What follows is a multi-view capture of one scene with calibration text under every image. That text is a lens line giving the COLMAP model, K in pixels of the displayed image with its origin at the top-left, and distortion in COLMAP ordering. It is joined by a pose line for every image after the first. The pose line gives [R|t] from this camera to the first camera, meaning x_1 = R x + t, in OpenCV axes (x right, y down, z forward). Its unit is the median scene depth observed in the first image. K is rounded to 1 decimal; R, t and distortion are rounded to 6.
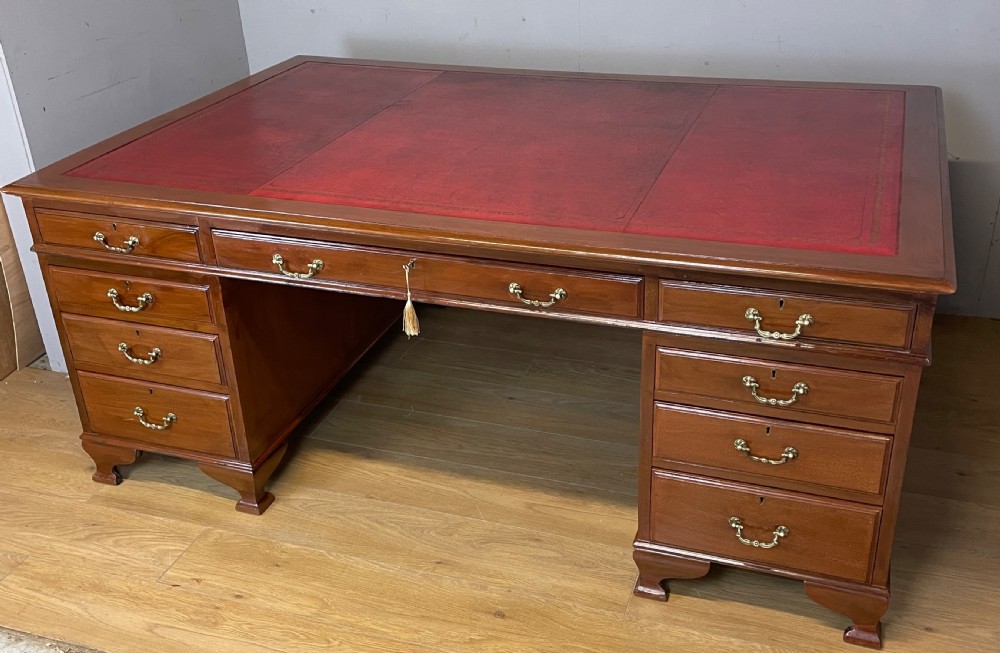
lens RADIAL K [[1033.1, 0, 492.8], [0, 1033.1, 327.7], [0, 0, 1]] dist [0.061320, 0.000000]
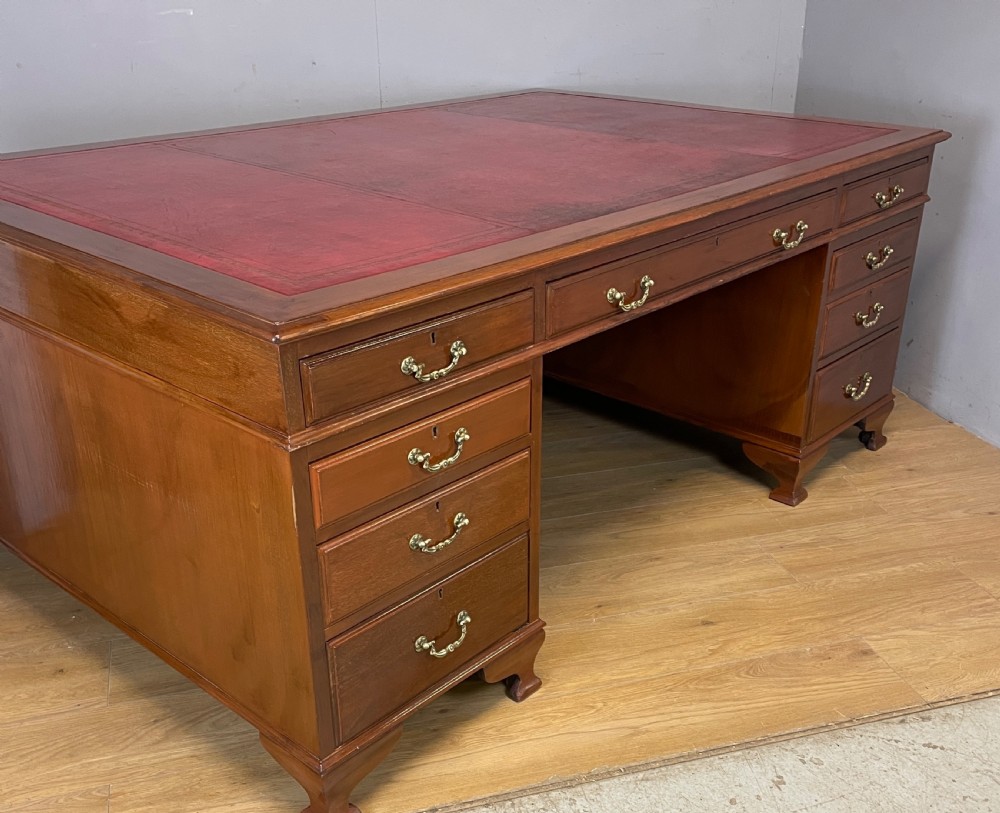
lens RADIAL K [[1073.5, 0, 524.1], [0, 1073.5, 462.3], [0, 0, 1]] dist [0.067078, 0.000000]
pose [[0.799573, -0.222361, 0.557888, -0.617920], [0.241002, 0.969655, 0.041074, 0.053505], [-0.550092, 0.101611, 0.828899, 0.259691]]
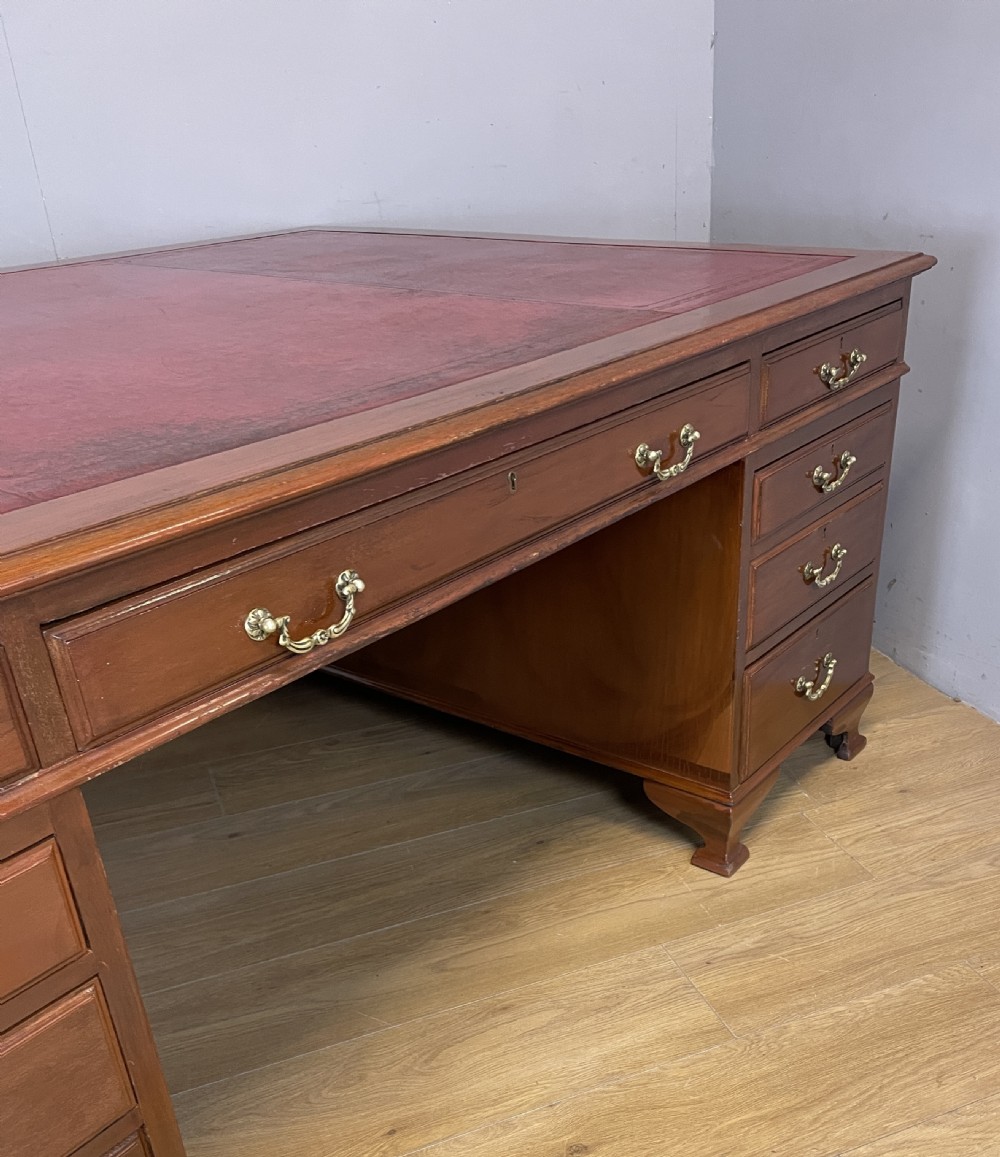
lens RADIAL K [[1167.2, 0, 583.5], [0, 1167.2, 765.8], [0, 0, 1]] dist [0.072134, 0.000000]
pose [[0.733128, -0.327419, 0.596088, -0.279237], [0.313501, 0.940505, 0.131025, 0.010813], [-0.603523, 0.090816, 0.792157, 0.483322]]
